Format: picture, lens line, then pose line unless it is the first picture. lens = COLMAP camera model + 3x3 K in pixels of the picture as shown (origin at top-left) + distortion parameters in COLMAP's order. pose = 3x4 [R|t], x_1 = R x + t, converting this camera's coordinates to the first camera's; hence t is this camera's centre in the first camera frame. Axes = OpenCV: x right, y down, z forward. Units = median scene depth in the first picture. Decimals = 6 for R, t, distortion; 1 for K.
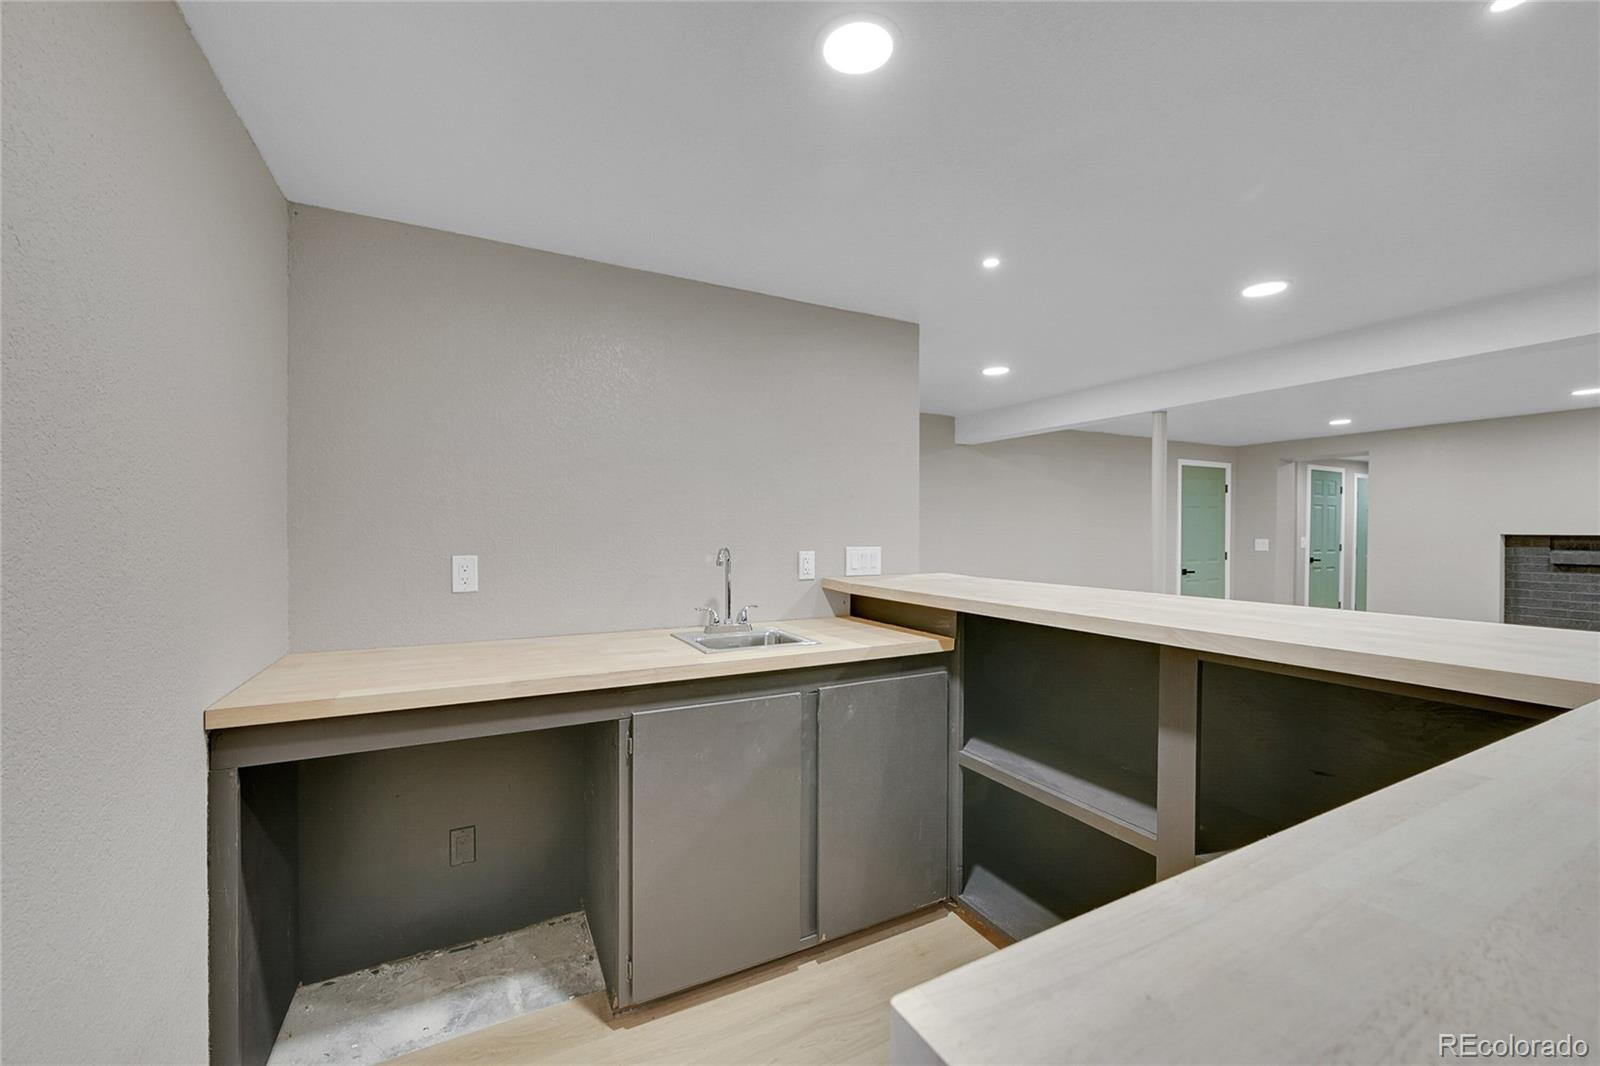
lens RADIAL K [[644.0, 0, 800.0], [0, 644.0, 533.0], [0, 0, 1]] dist [-0.003660, -0.000693]
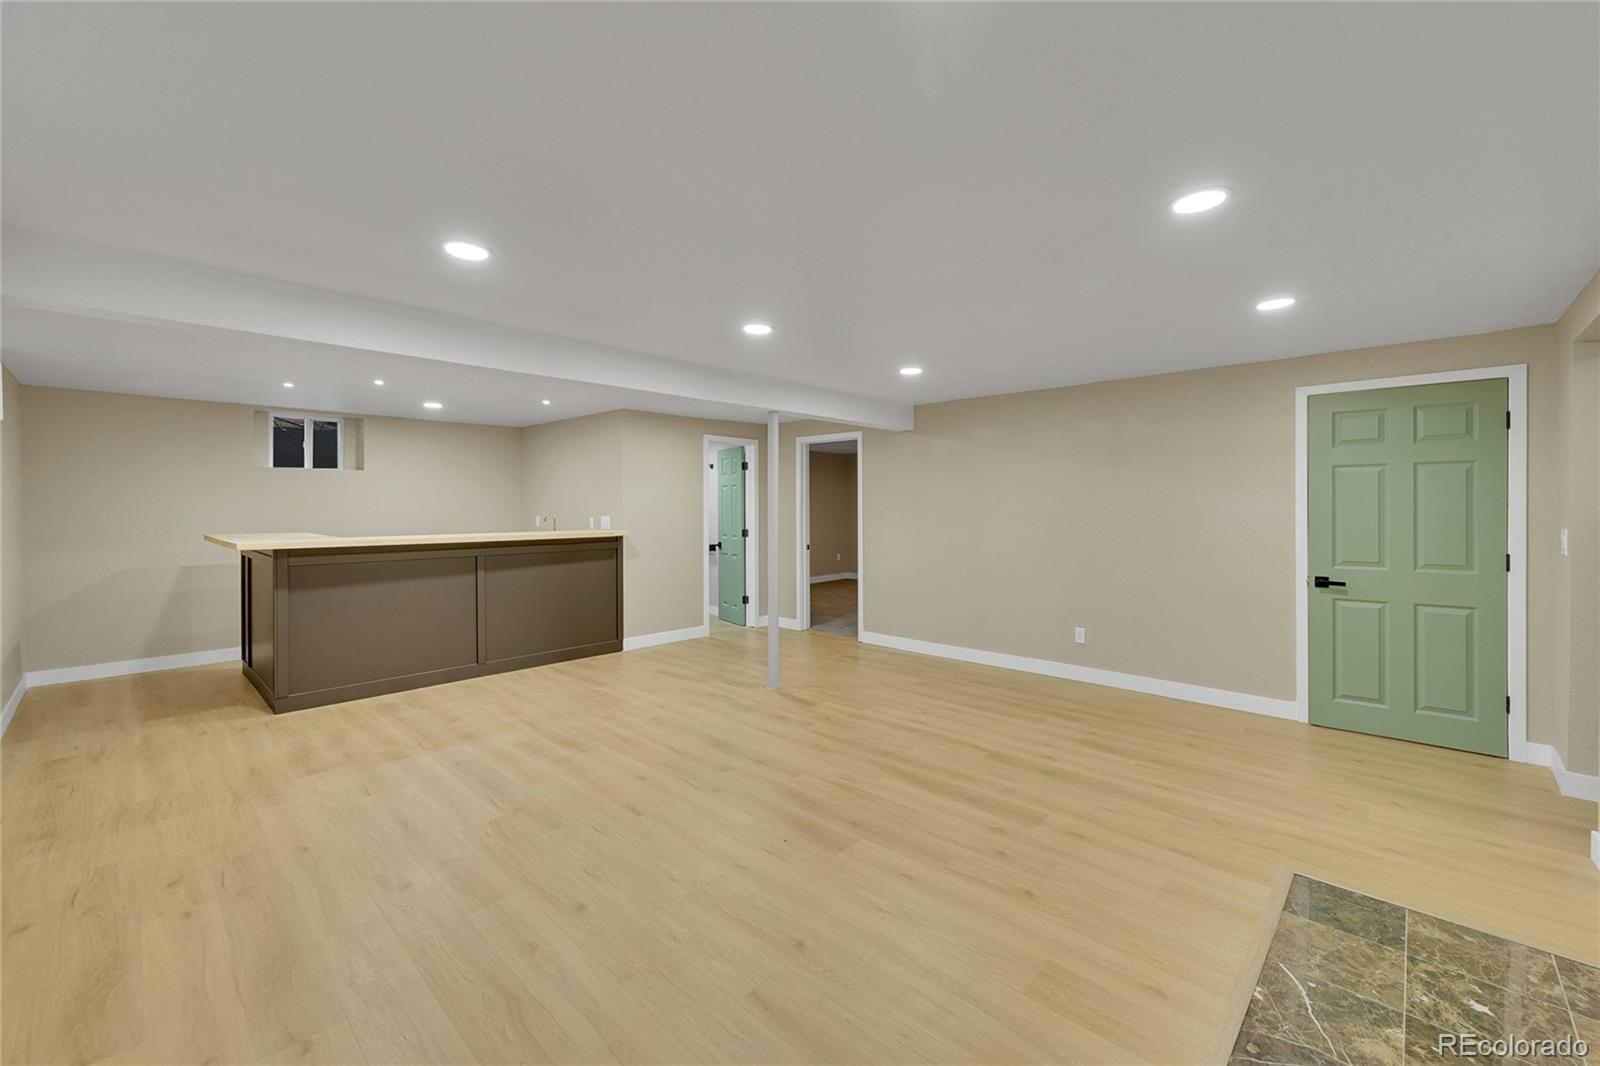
lens RADIAL K [[644.0, 0, 800.0], [0, 644.0, 533.0], [0, 0, 1]] dist [-0.003660, -0.000693]
pose [[0.314747, 0.038332, -0.948401, 1.113317], [-0.003168, 0.999221, 0.039335, -0.004281], [0.949170, -0.009376, 0.314623, 0.423706]]
